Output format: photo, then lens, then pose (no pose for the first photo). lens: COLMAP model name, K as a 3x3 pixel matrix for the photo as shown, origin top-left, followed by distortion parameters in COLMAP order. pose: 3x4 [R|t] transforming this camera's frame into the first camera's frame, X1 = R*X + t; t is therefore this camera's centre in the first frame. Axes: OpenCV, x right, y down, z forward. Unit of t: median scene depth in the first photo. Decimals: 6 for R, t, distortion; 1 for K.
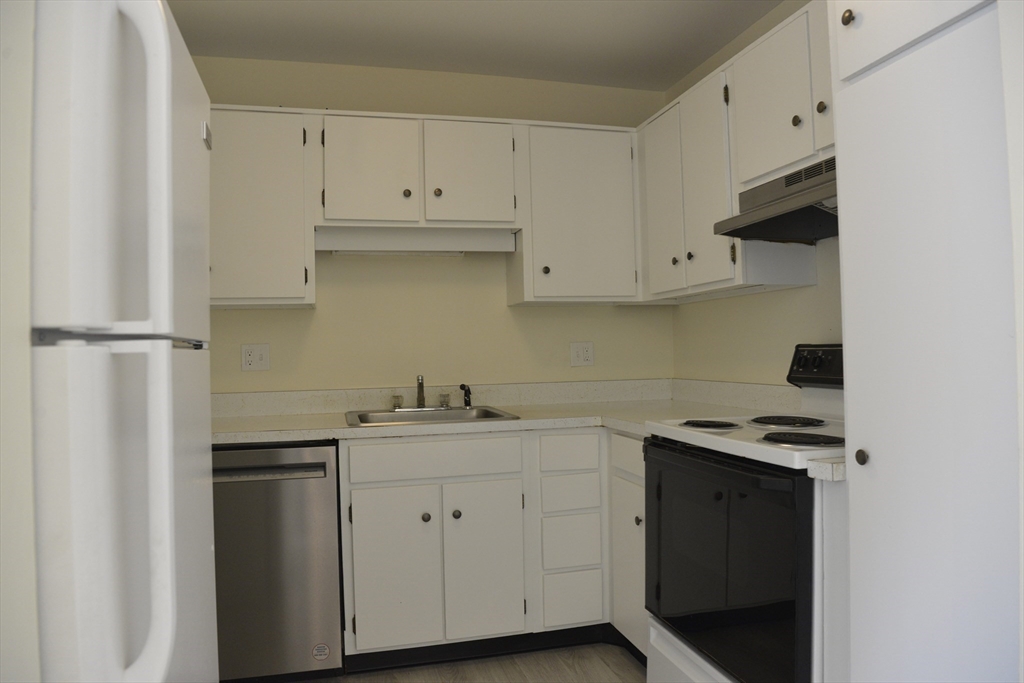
lens RADIAL K [[719.6, 0, 512.0], [0, 719.6, 341.5], [0, 0, 1]] dist [-0.060657, 0.002010]
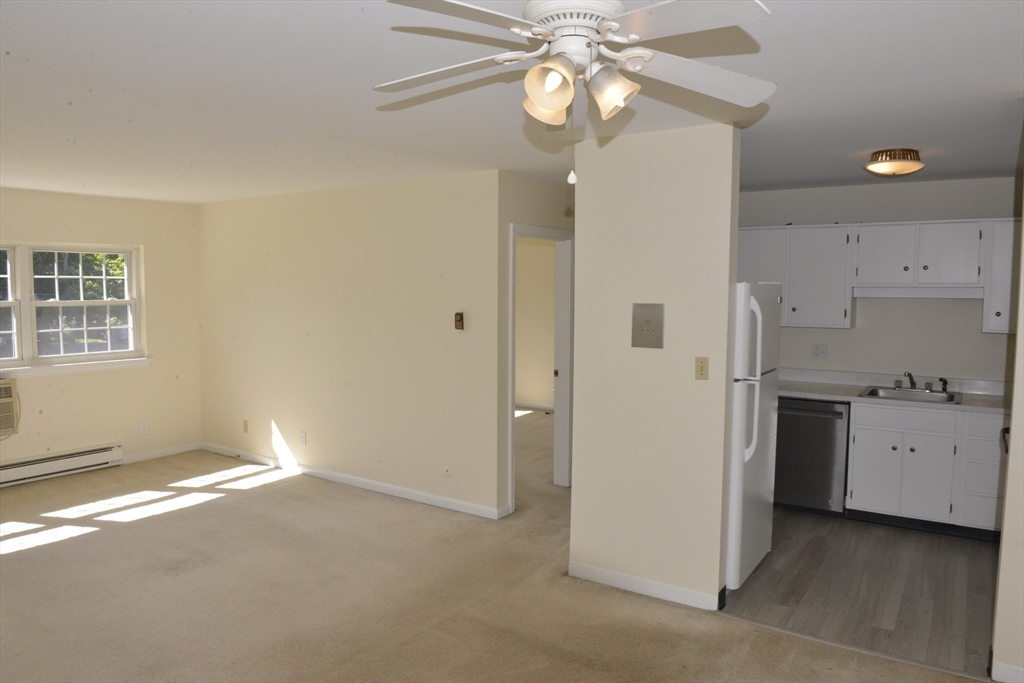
lens RADIAL K [[719.6, 0, 512.0], [0, 719.6, 341.5], [0, 0, 1]] dist [-0.060657, 0.002010]
pose [[0.669672, 0.081508, -0.738170, 0.512325], [-0.010727, 0.994917, 0.100126, -0.196383], [0.742579, -0.059134, 0.667143, -0.907786]]
